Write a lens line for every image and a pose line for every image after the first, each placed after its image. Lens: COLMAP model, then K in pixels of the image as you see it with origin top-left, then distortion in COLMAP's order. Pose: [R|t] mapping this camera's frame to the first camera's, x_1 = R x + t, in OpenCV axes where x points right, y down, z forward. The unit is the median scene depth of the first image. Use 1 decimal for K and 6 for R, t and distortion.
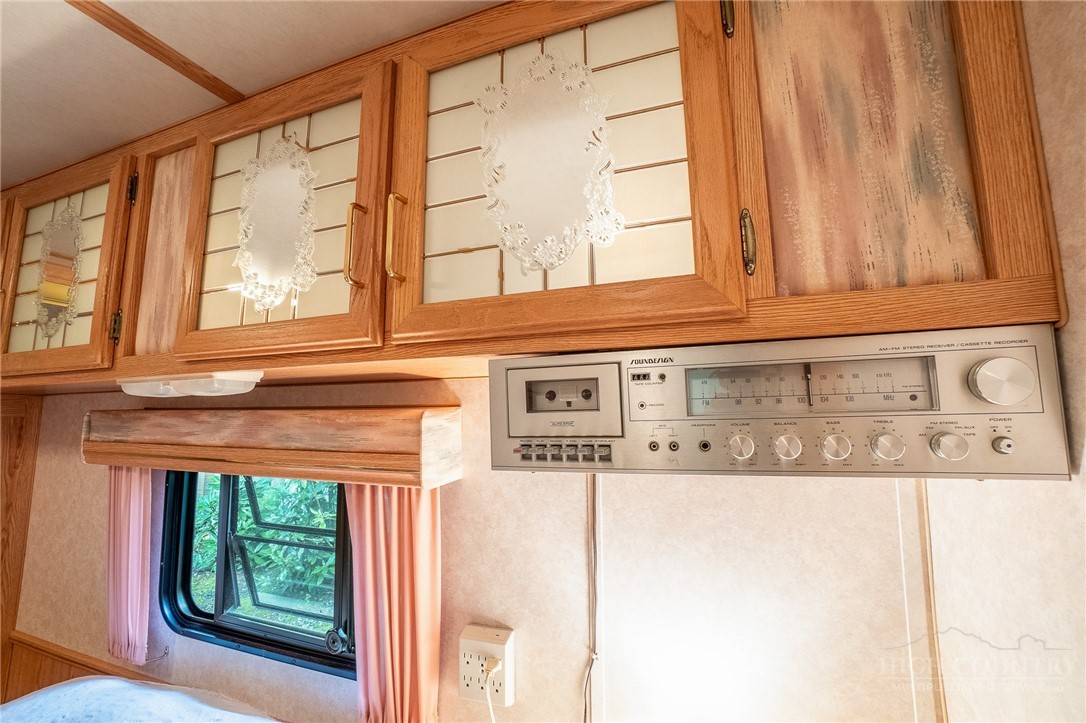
lens RADIAL K [[466.0, 0, 543.0], [0, 466.0, 361.5], [0, 0, 1]] dist [-0.065814, 0.021241]
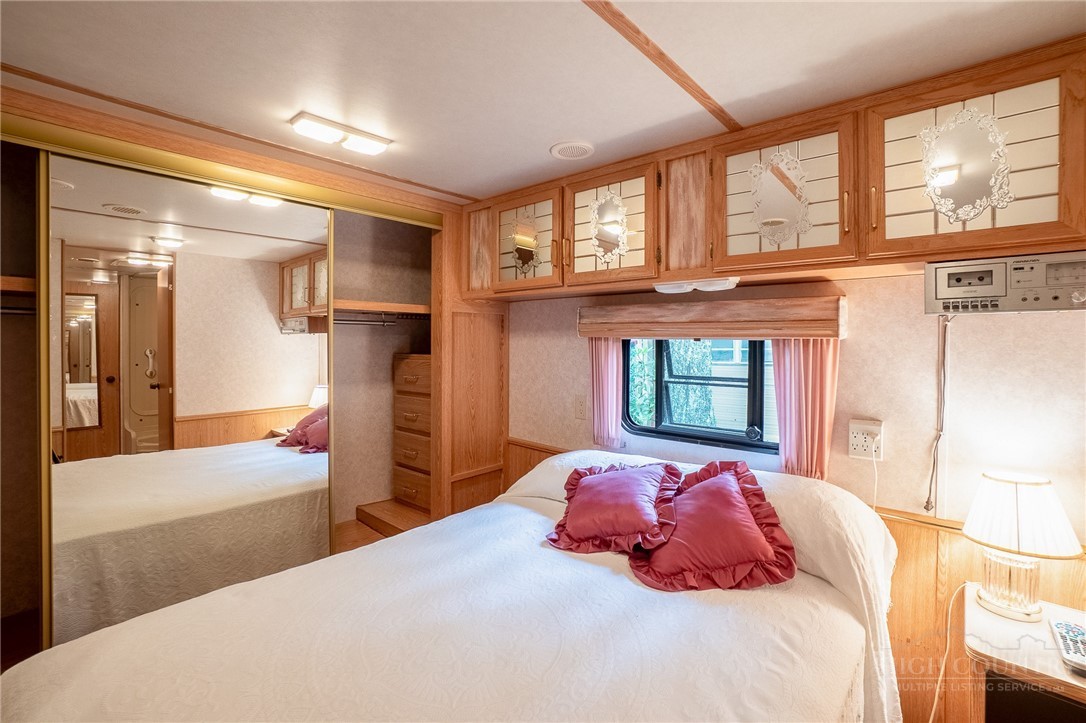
lens RADIAL K [[474.1, 0, 563.0], [0, 474.1, 345.4], [0, 0, 1]] dist [-0.057982, 0.023331]
pose [[0.943204, 0.017765, -0.331740, -0.671950], [0.025481, 0.991759, 0.125558, 0.039751], [0.331236, -0.126880, 0.934978, -1.098915]]
